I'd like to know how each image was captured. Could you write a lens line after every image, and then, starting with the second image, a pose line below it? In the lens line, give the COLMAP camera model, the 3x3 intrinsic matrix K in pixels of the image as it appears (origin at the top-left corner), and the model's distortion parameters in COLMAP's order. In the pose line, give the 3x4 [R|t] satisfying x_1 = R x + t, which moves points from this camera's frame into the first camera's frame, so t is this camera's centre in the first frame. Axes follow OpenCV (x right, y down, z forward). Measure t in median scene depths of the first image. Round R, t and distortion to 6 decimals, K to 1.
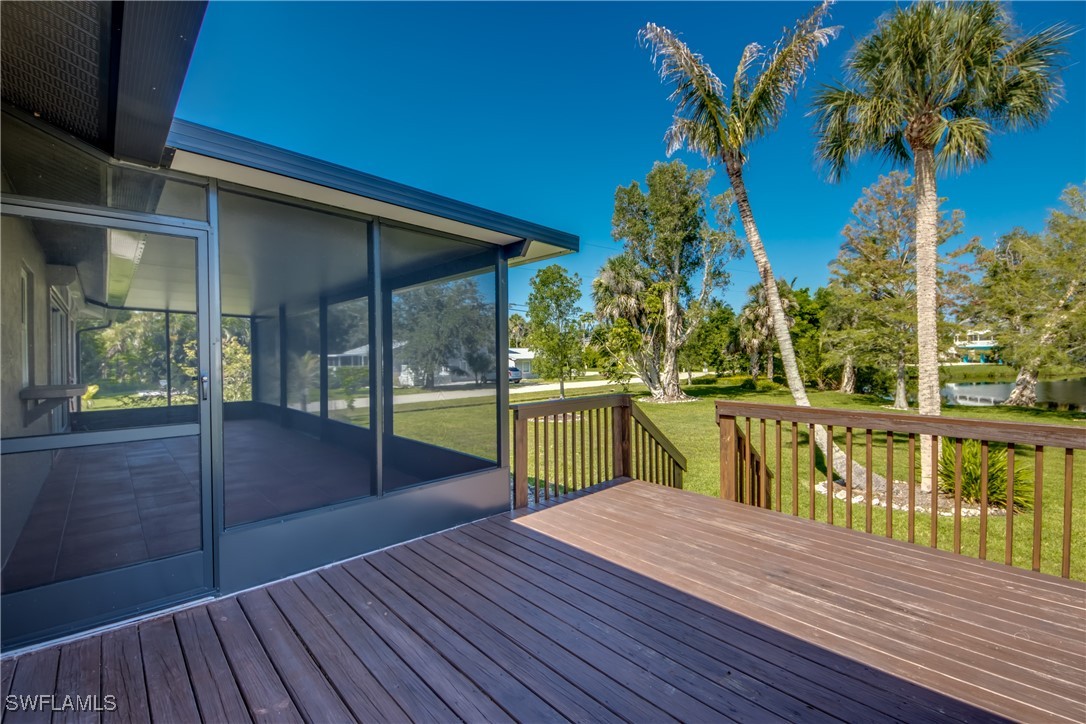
lens RADIAL K [[454.4, 0, 547.2], [0, 454.4, 355.5], [0, 0, 1]] dist [0.031183, -0.022599]
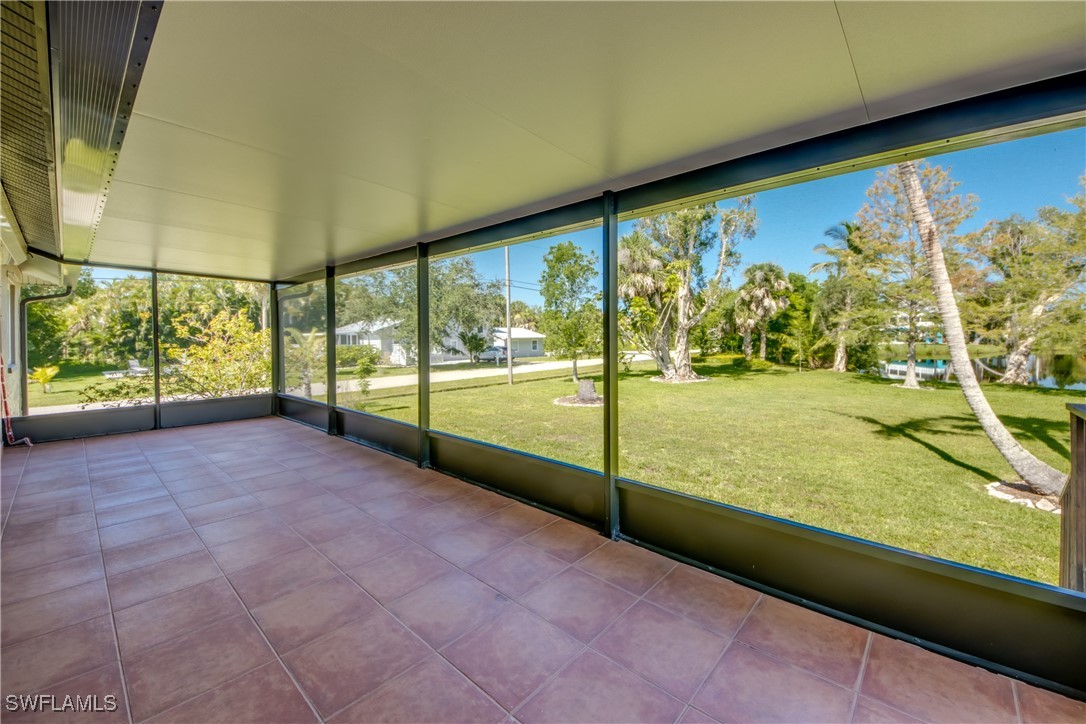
lens RADIAL K [[418.7, 0, 547.5], [0, 418.7, 337.5], [0, 0, 1]] dist [0.026985, -0.018128]
pose [[0.996421, 0.001473, 0.084521, -0.106881], [-0.001954, 0.999982, 0.005607, 0.000533], [-0.084511, -0.005752, 0.996406, 0.113354]]
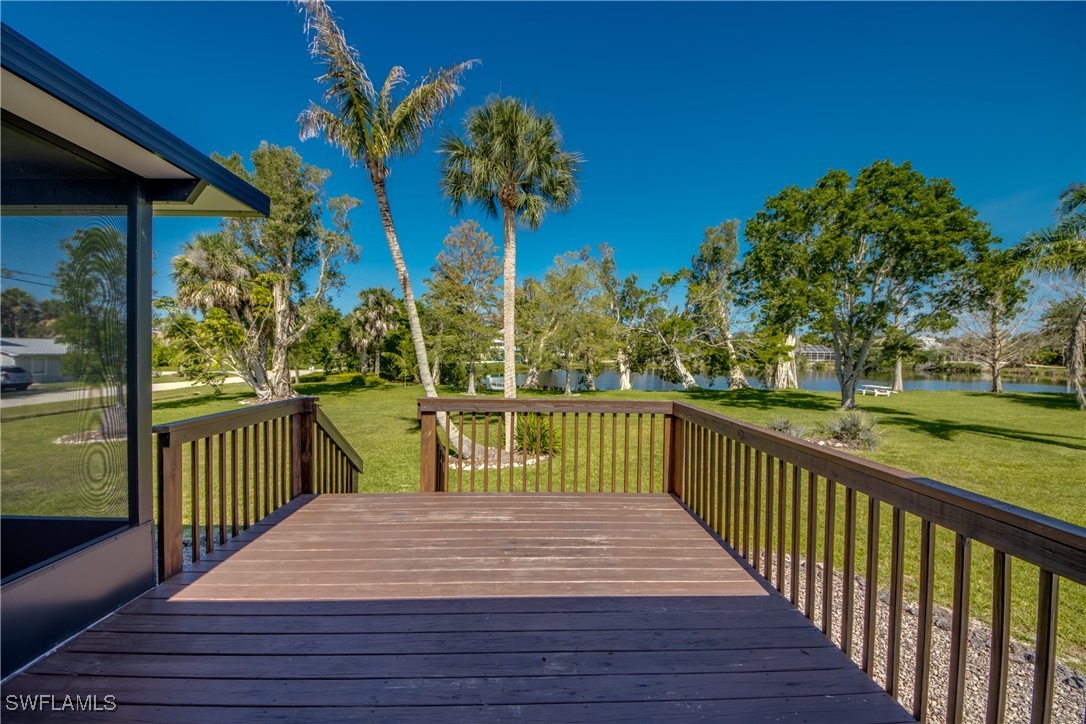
lens RADIAL K [[413.5, 0, 535.7], [0, 413.5, 359.8], [0, 0, 1]] dist [0.046315, -0.034301]
pose [[0.665297, 0.004543, 0.746565, -0.026392], [-0.015116, 0.999858, 0.007386, 0.000104], [-0.746426, -0.016199, 0.665271, 0.030539]]
